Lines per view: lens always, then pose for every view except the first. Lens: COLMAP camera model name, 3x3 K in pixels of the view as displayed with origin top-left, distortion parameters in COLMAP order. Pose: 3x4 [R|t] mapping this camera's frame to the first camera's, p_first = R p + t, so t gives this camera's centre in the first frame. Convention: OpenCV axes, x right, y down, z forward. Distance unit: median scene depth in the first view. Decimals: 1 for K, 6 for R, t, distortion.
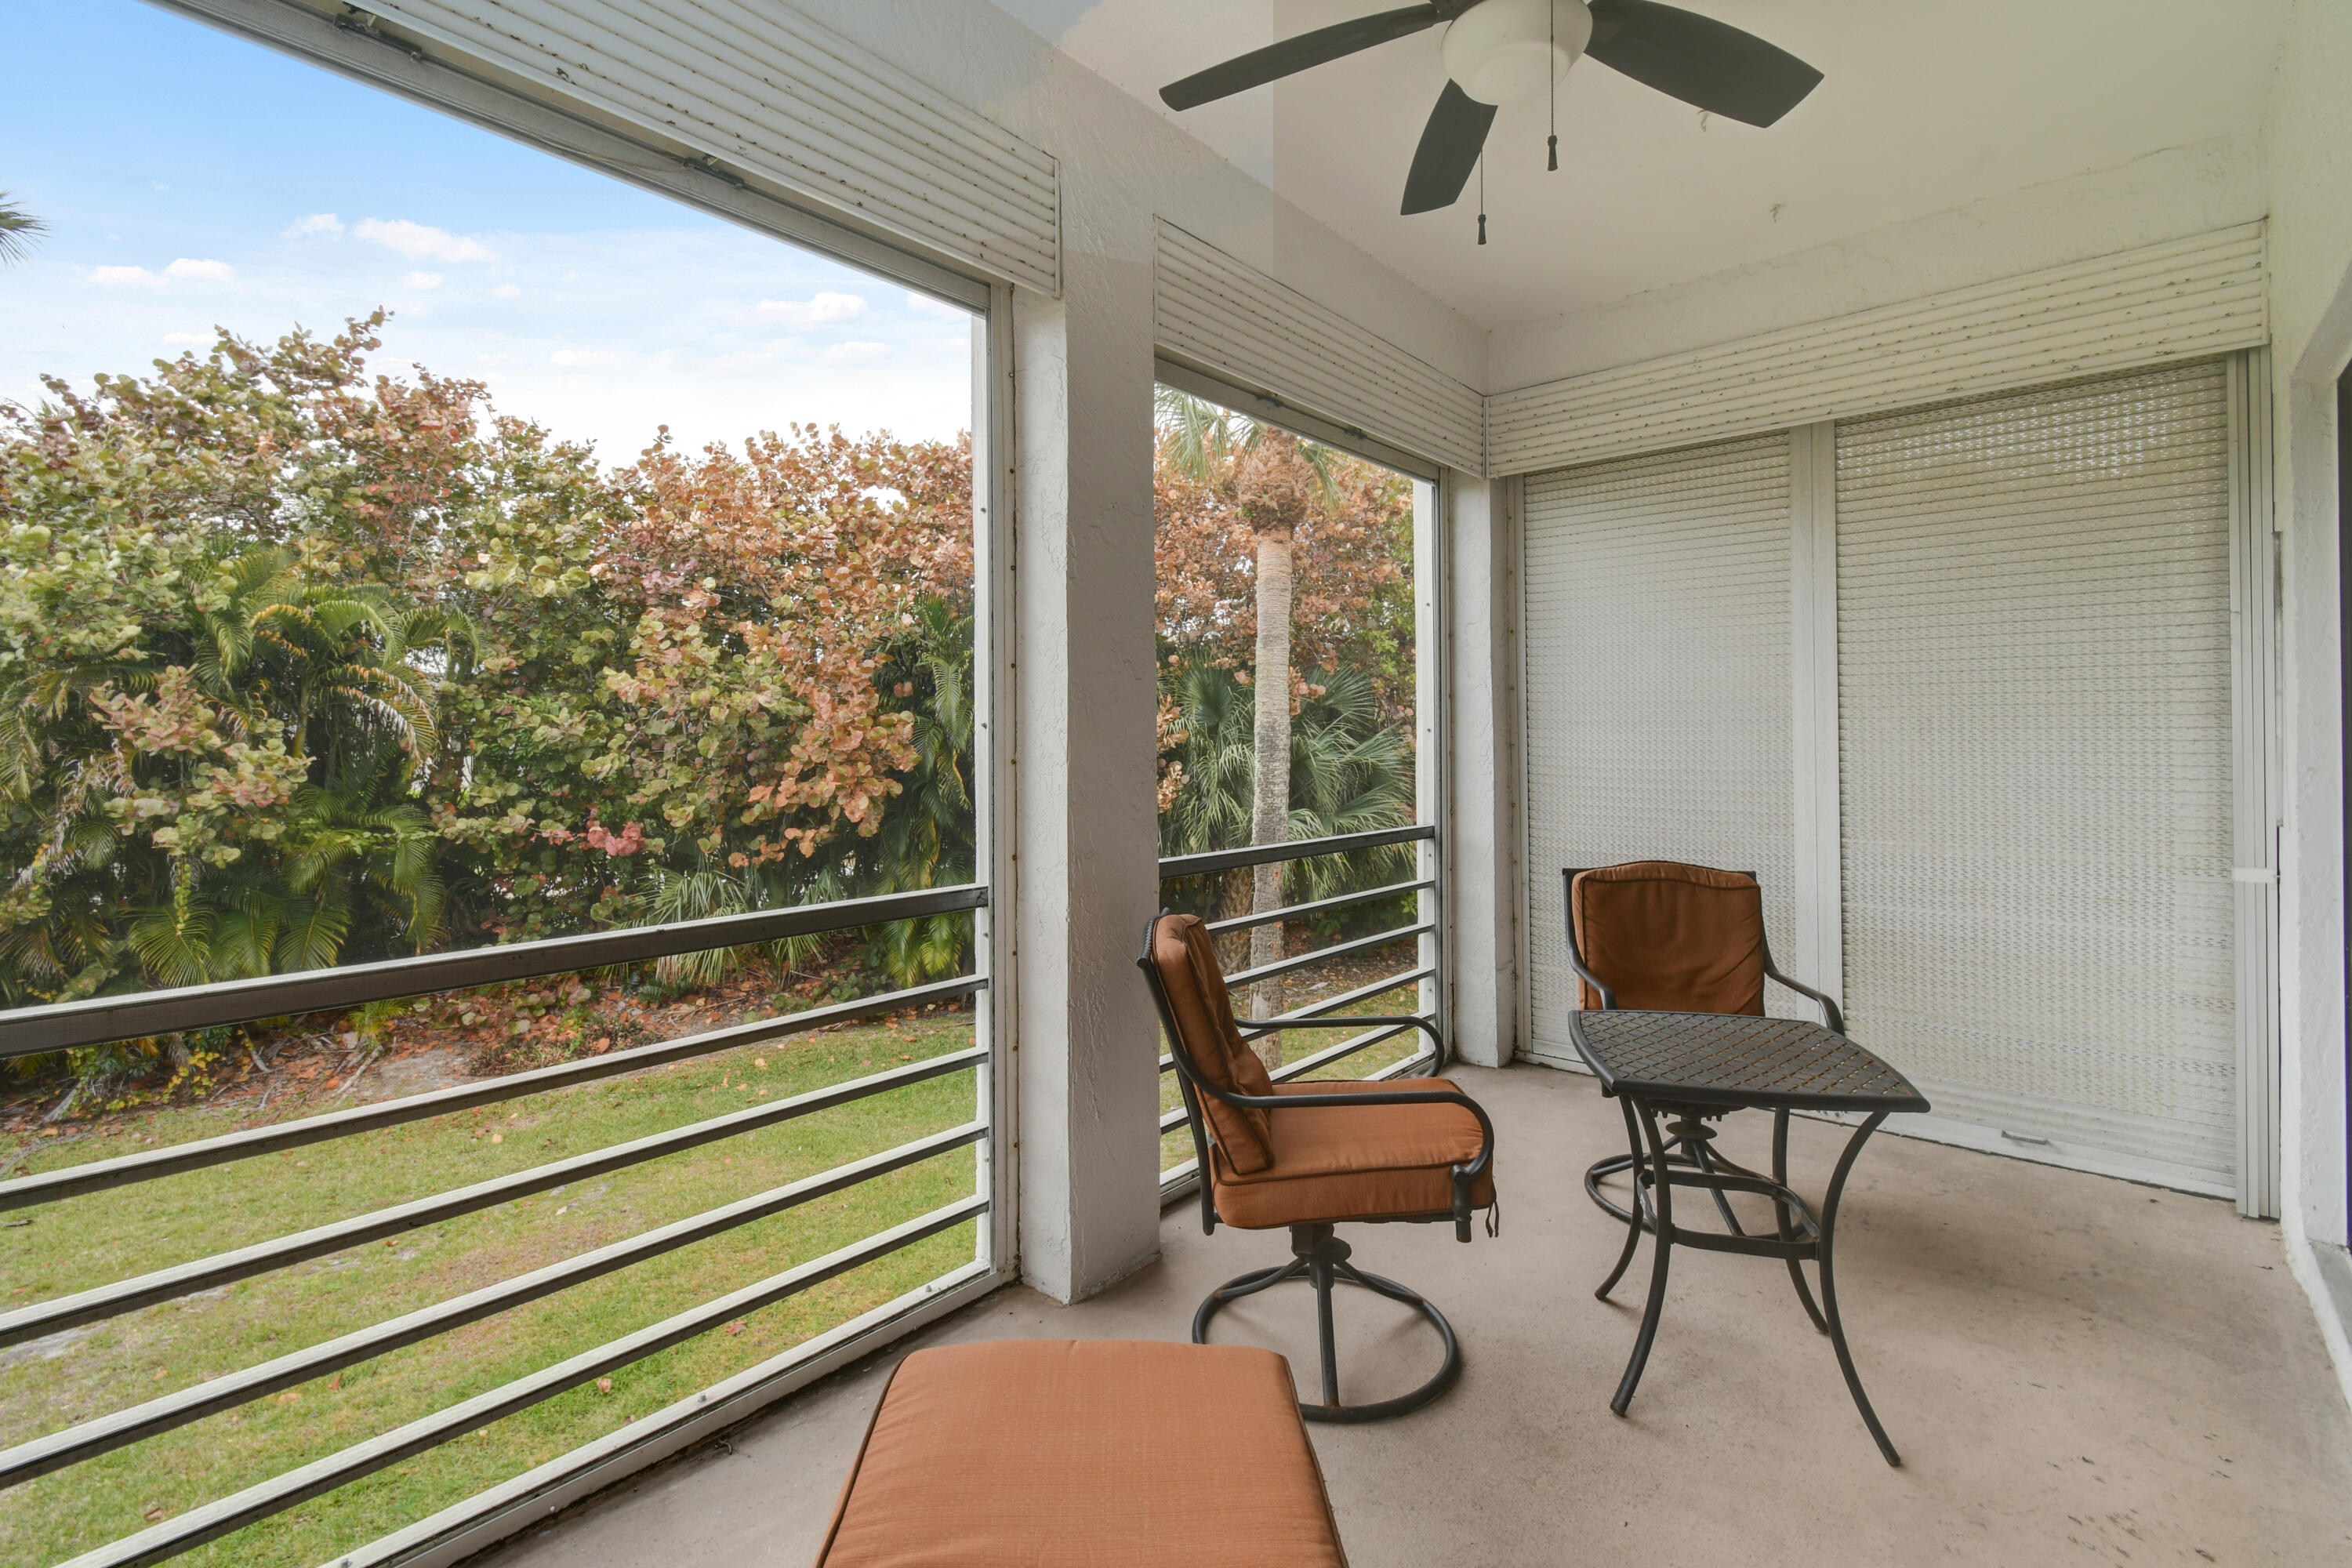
lens RADIAL K [[1058.6, 0, 1169.4], [0, 1058.6, 732.1], [0, 0, 1]] dist [-0.001088, -0.000627]
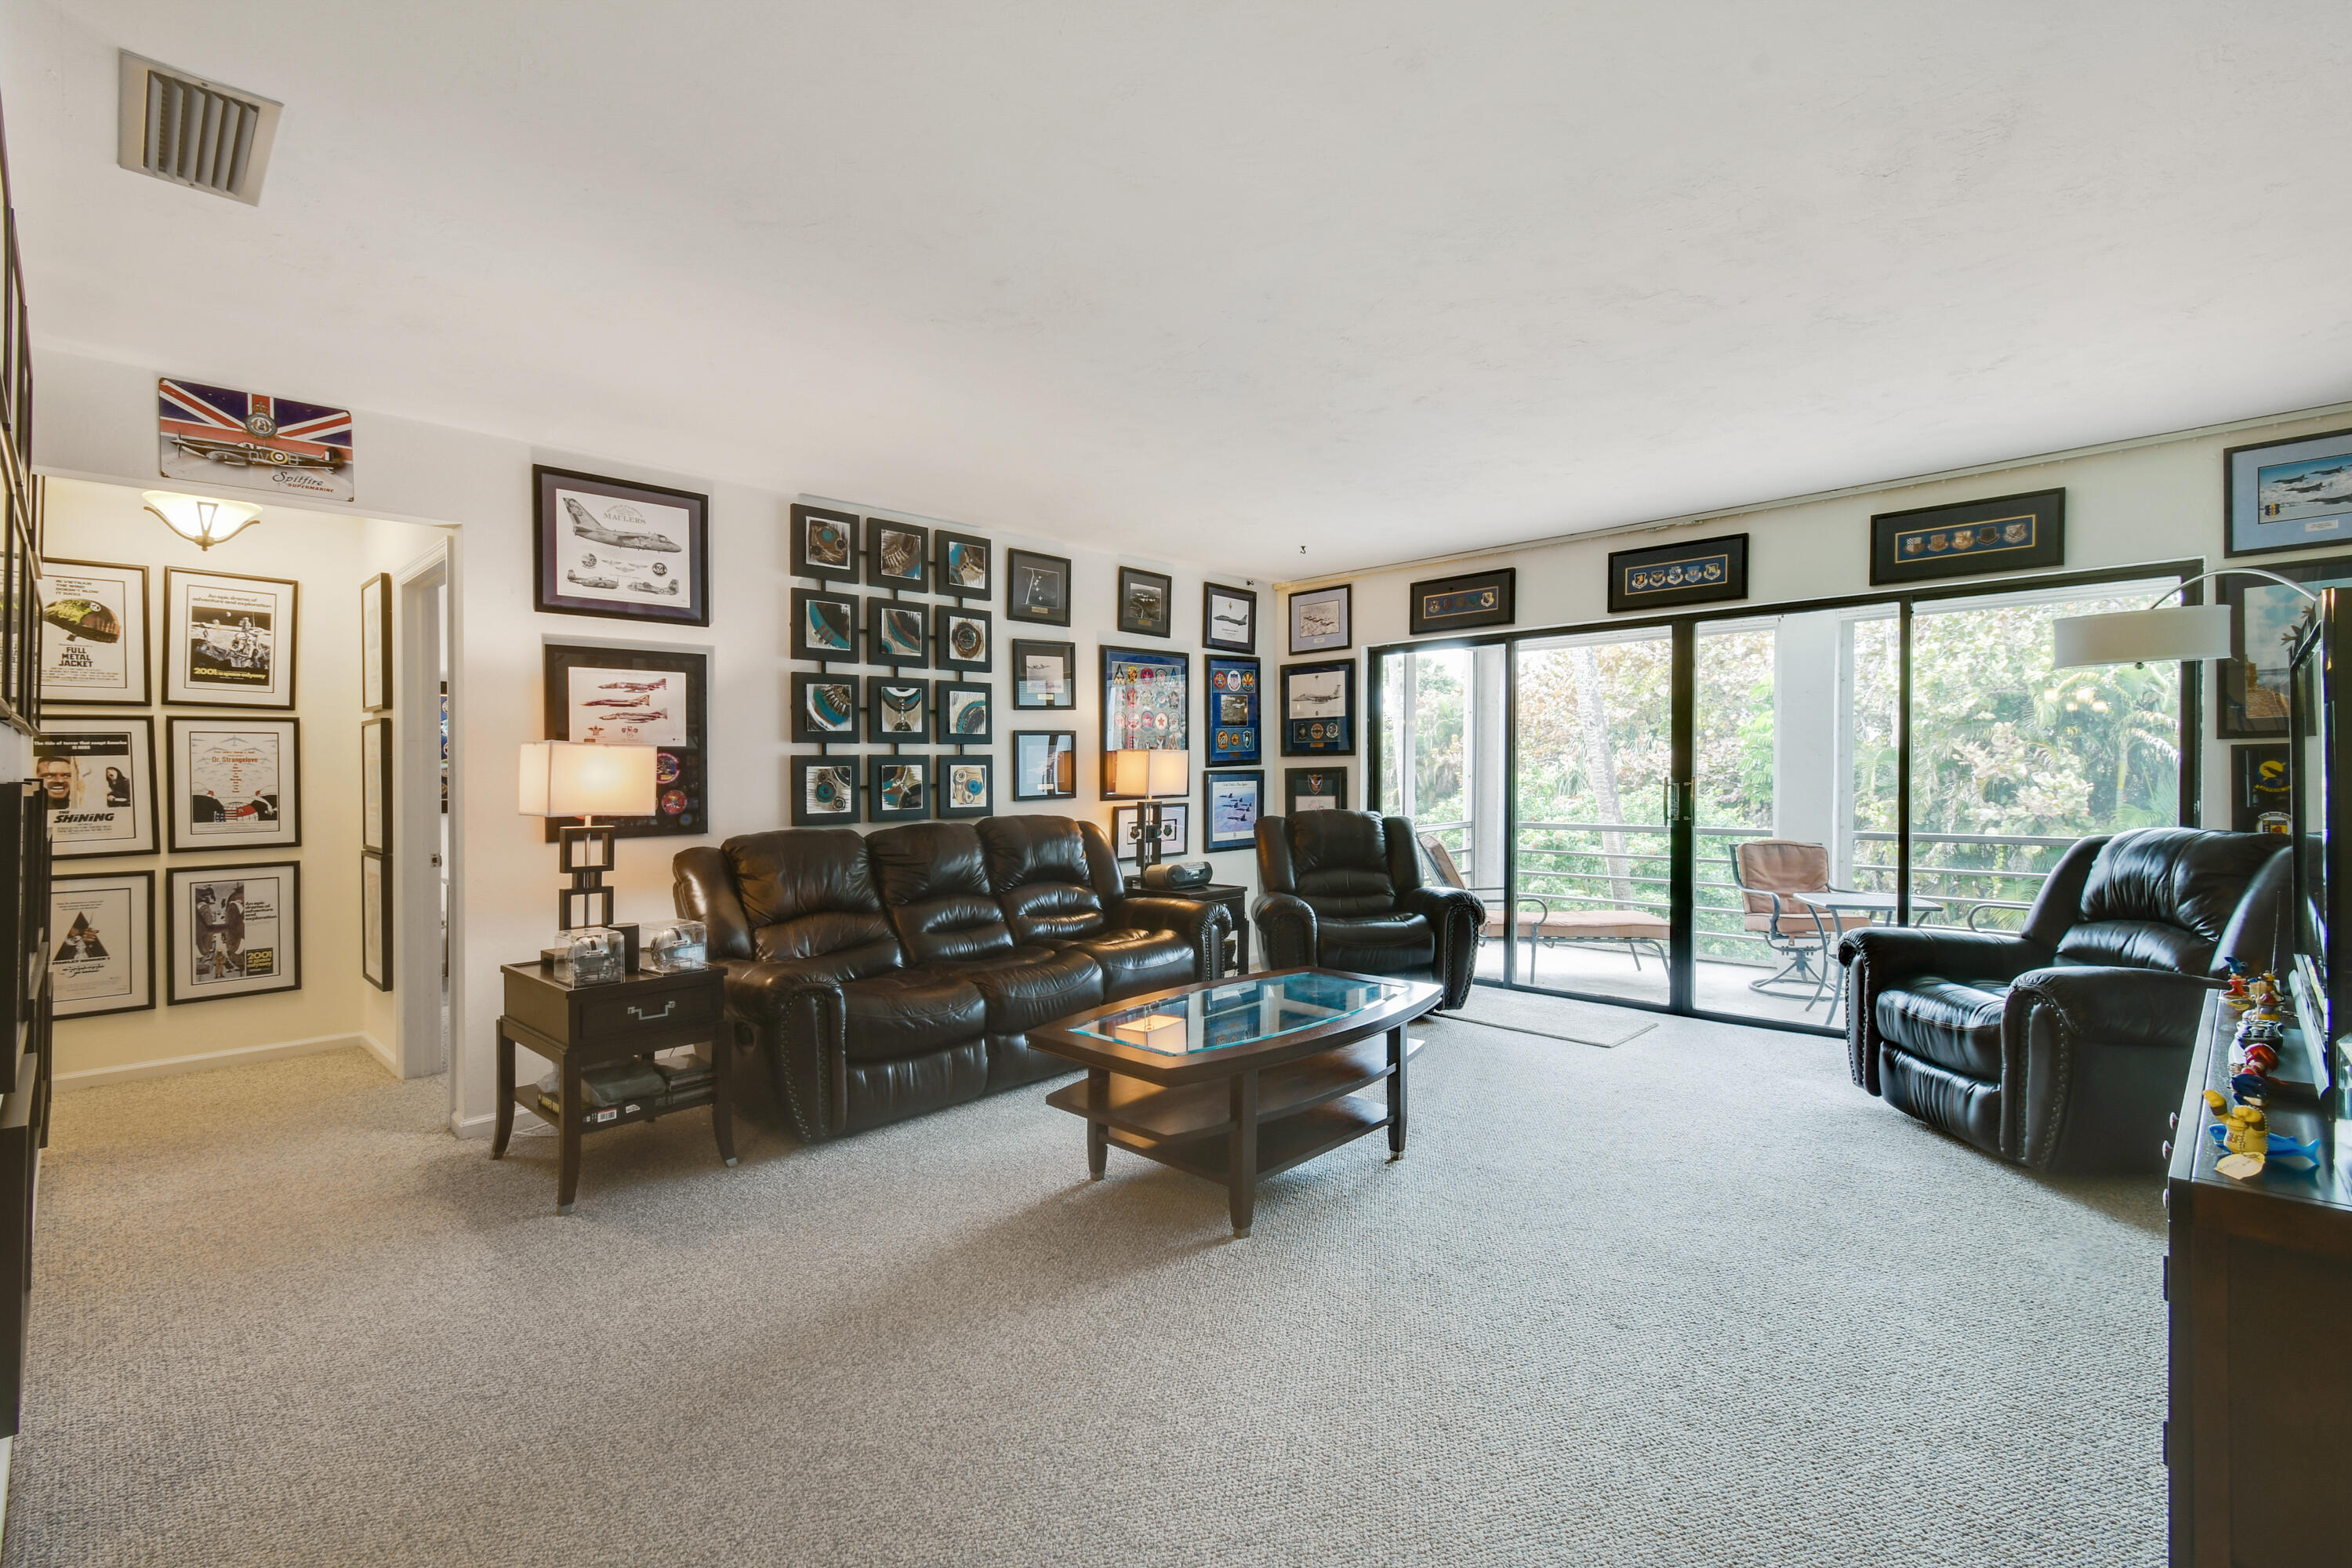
lens RADIAL K [[1035.5, 0, 1153.8], [0, 1035.5, 784.6], [0, 0, 1]] dist [0.002851, 0.000784]
pose [[-0.070200, 0.014058, -0.997434, 0.555096], [0.012712, 0.999832, 0.013197, -0.006862], [0.997452, -0.011752, -0.070366, -0.099961]]
